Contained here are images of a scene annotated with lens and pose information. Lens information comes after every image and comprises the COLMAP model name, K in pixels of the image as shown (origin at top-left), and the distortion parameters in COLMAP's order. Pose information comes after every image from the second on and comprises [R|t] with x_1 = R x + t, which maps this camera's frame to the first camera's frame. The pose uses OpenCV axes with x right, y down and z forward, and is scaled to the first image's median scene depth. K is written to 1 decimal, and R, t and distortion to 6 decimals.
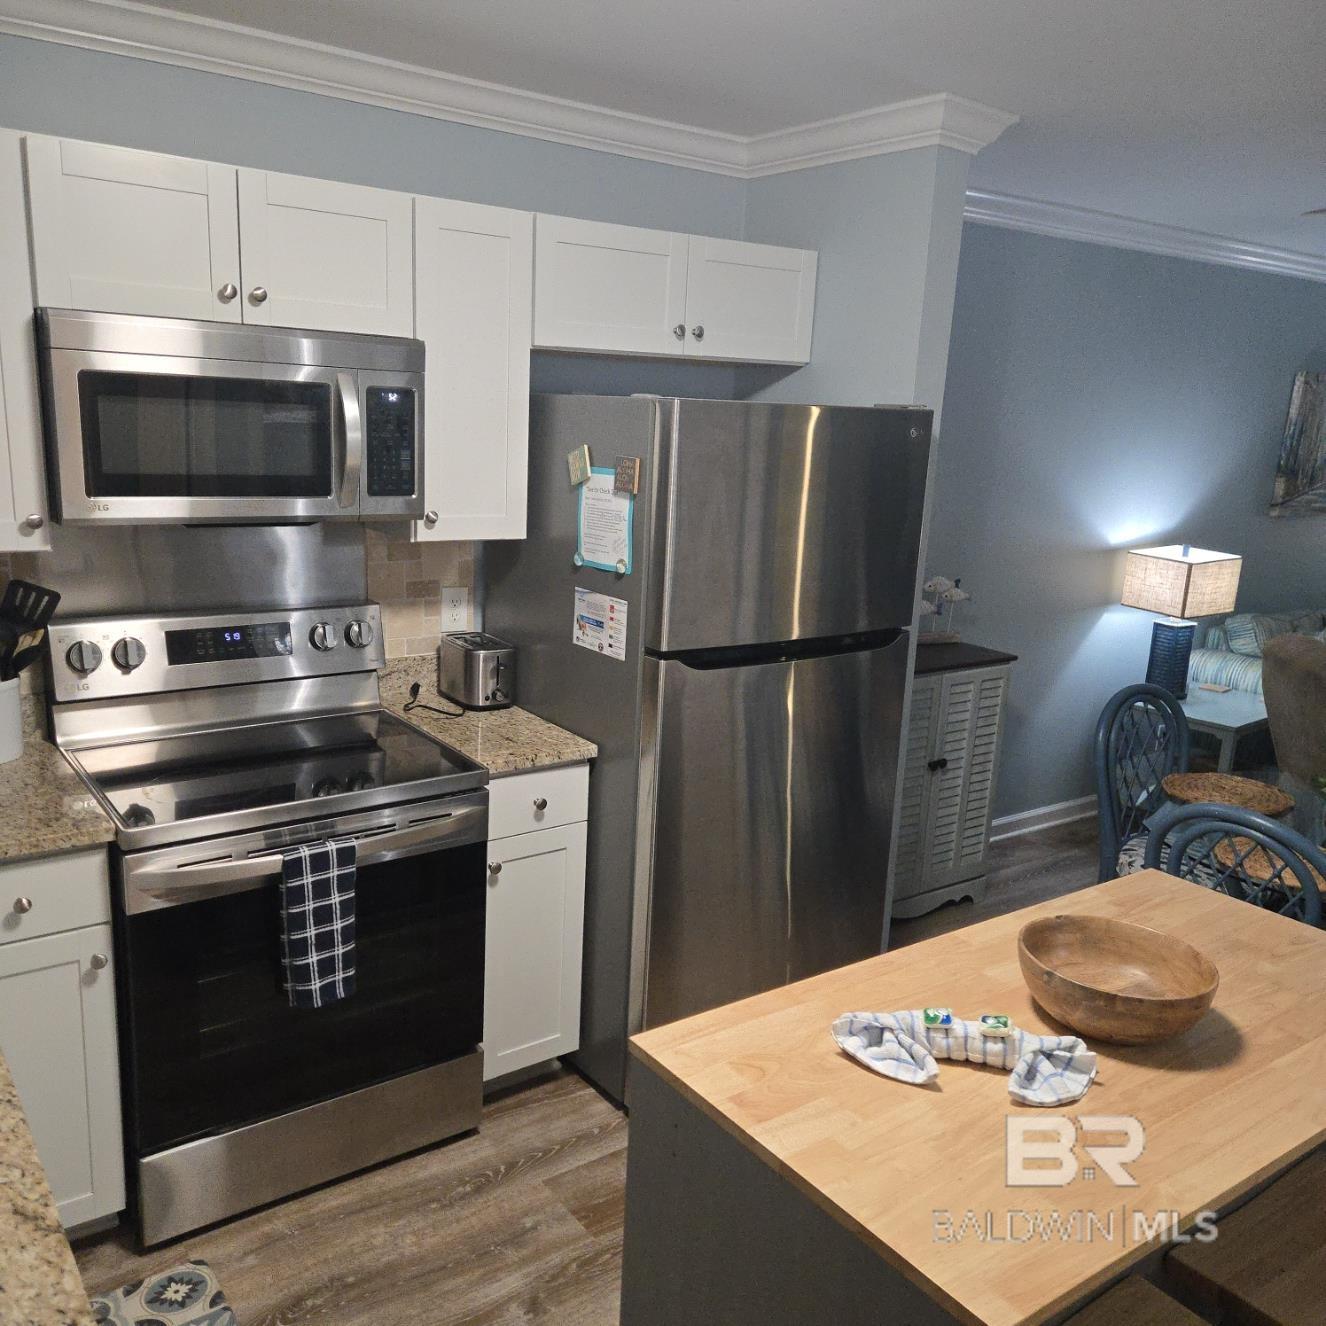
lens RADIAL K [[1200.9, 0, 663.0], [0, 1200.9, 663.0], [0, 0, 1]] dist [0.051746, -0.002358]
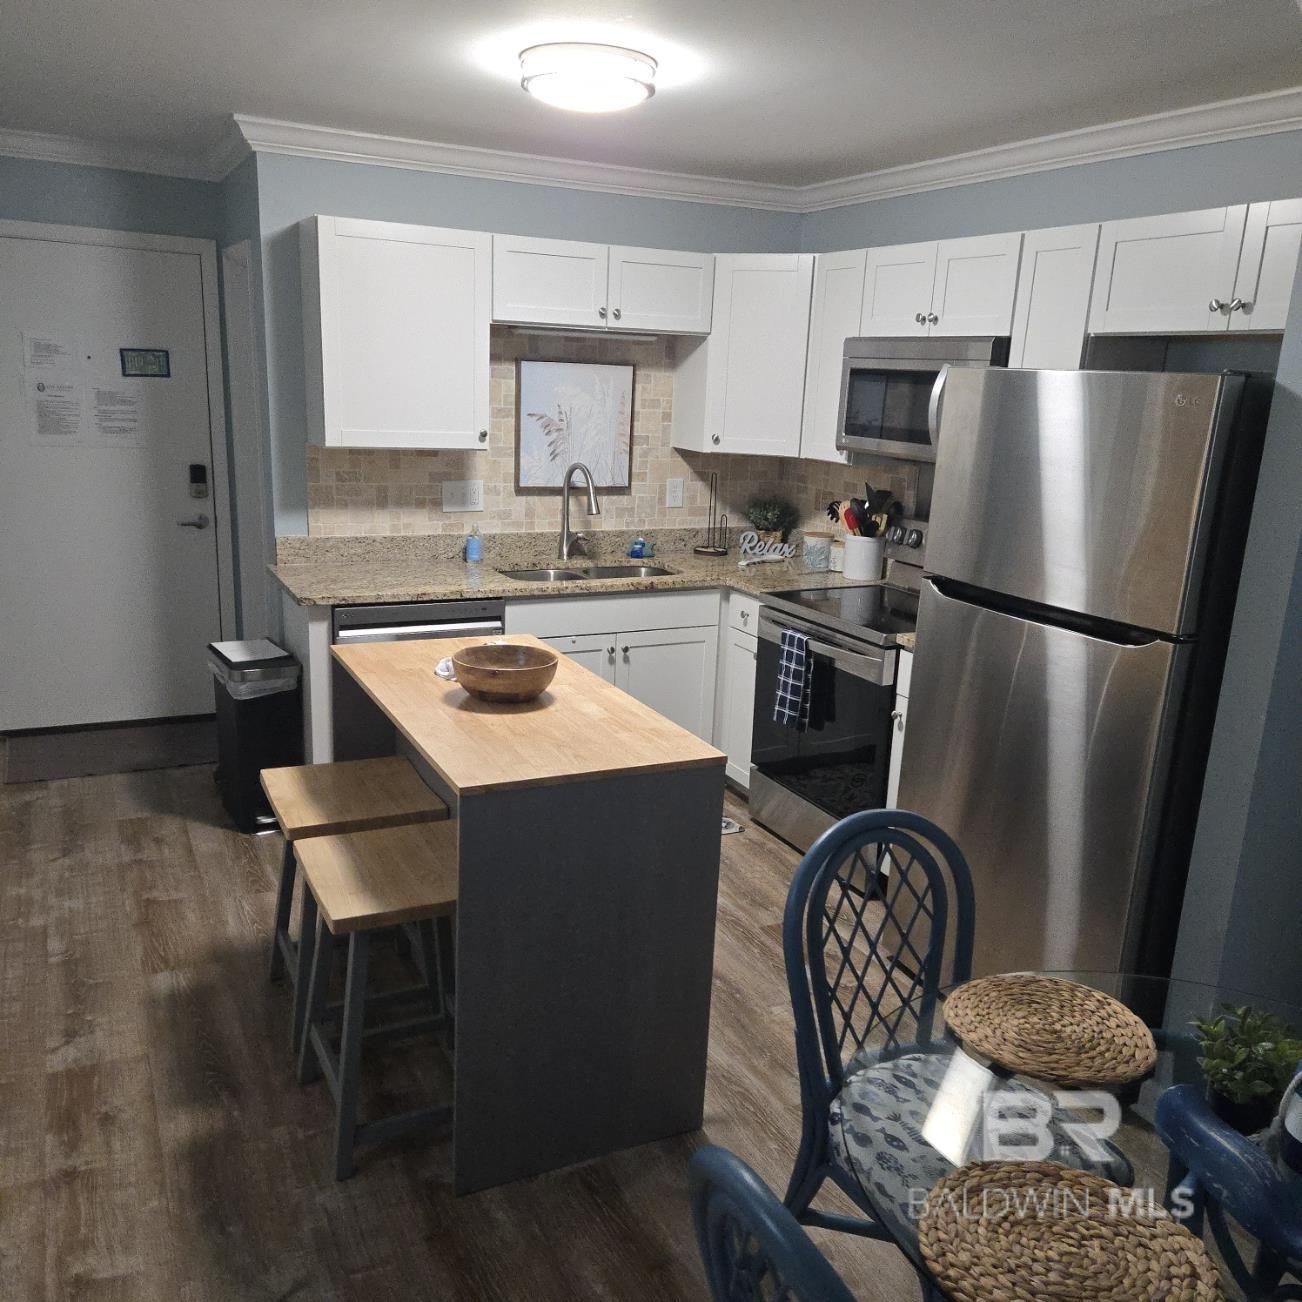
lens RADIAL K [[1104.9, 0, 651.0], [0, 1104.9, 651.0], [0, 0, 1]] dist [0.006220, 0.010472]
pose [[-0.149368, 0.190292, -0.970298, 1.276582], [-0.269521, 0.936312, 0.225117, -0.123712], [0.951340, 0.295141, -0.088567, 0.937683]]
